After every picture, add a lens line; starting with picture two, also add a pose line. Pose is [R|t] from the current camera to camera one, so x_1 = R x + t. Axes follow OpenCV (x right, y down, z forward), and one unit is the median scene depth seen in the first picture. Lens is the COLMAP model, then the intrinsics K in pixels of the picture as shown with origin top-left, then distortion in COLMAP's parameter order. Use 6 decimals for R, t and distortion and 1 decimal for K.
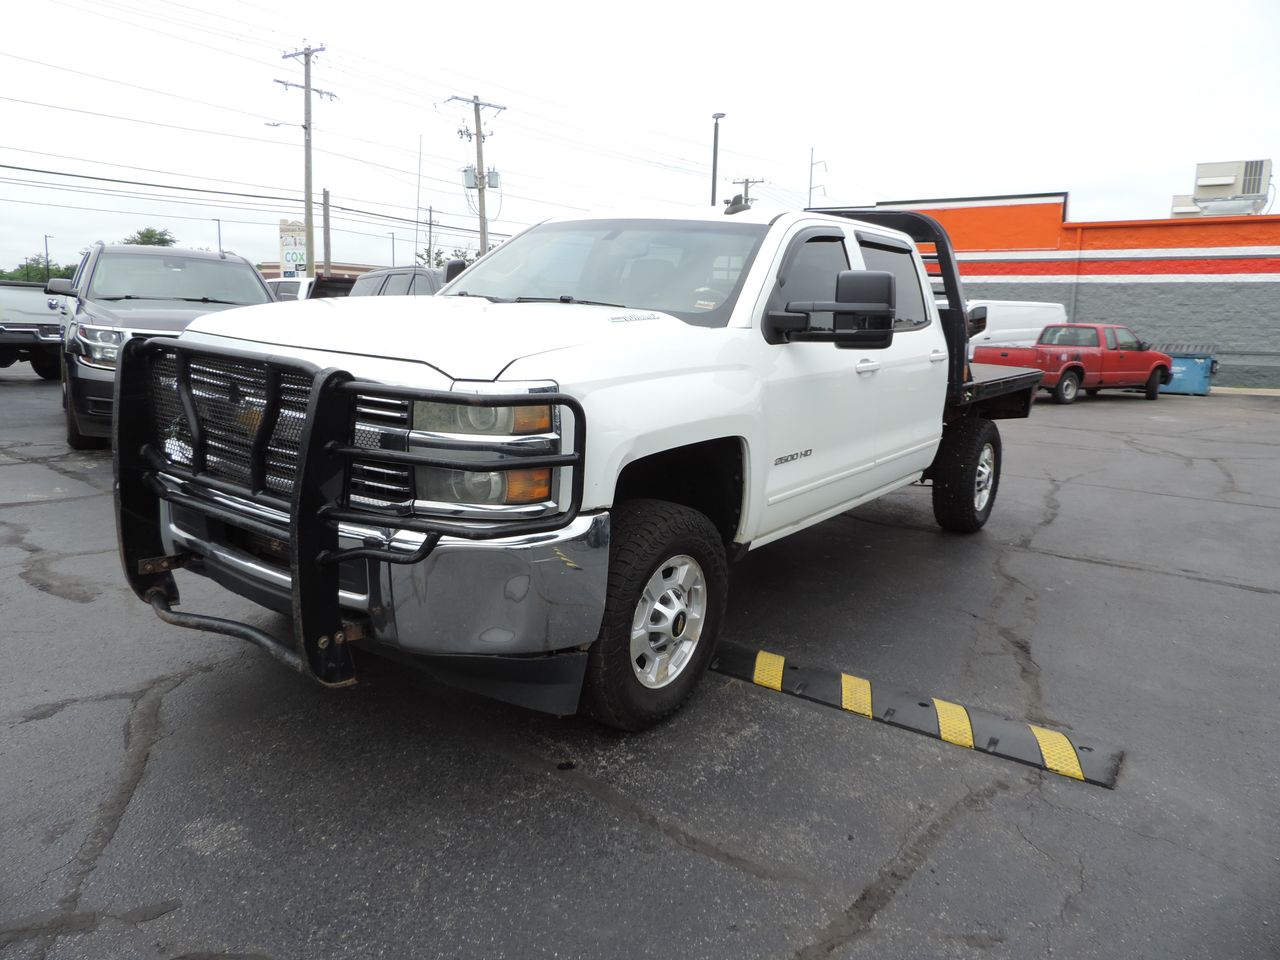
lens RADIAL K [[903.8, 0, 640.0], [0, 903.8, 480.0], [0, 0, 1]] dist [-0.004791, -0.004180]
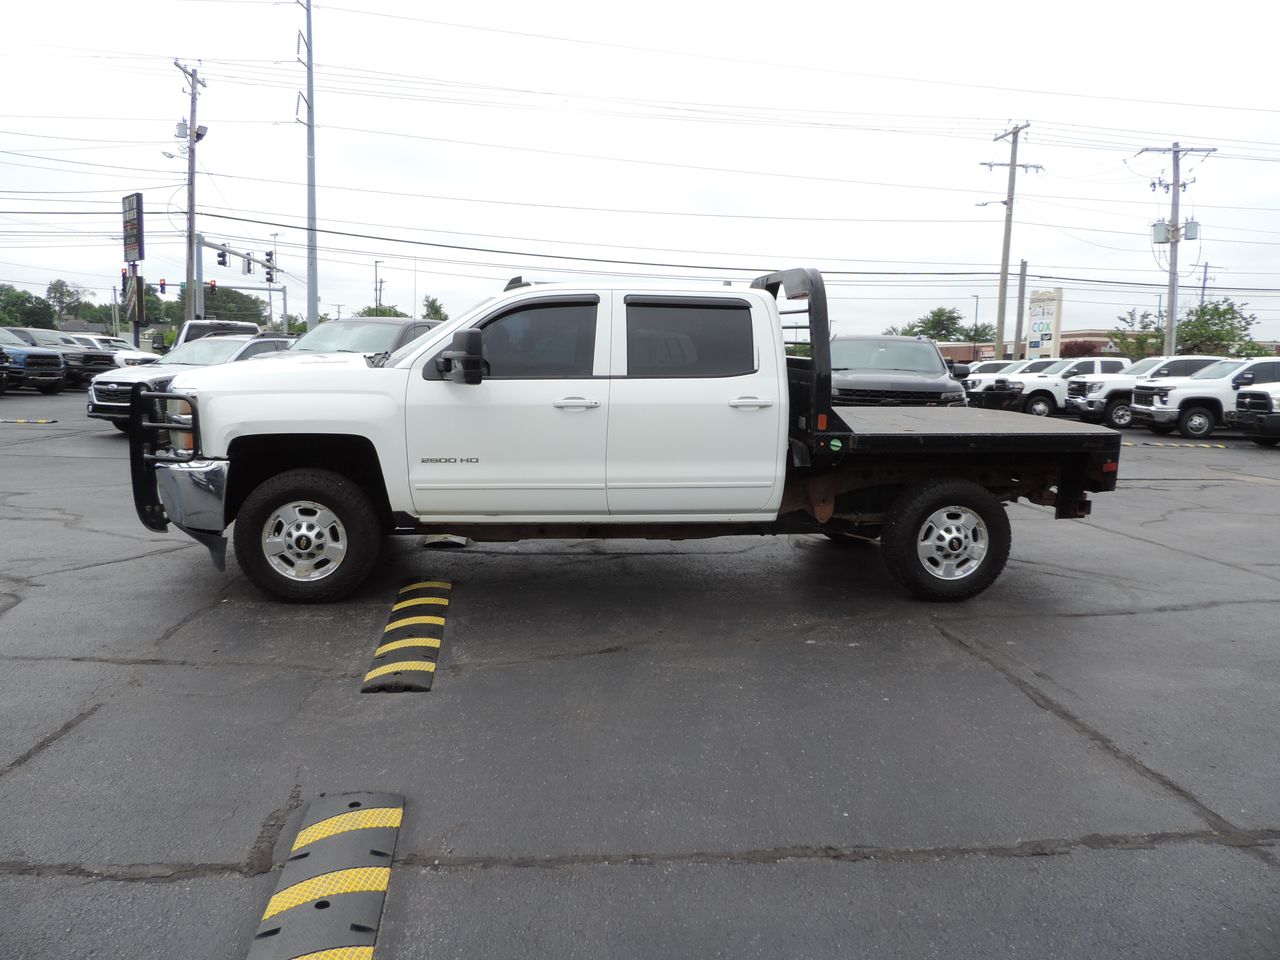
lens RADIAL K [[911.5, 0, 640.0], [0, 911.5, 480.0], [0, 0, 1]] dist [0.092670, -0.176486]
pose [[0.642218, 0.075287, -0.762816, 0.195827], [-0.136568, 0.990481, -0.017221, -0.001447], [0.754258, 0.115236, 0.646386, 0.039545]]
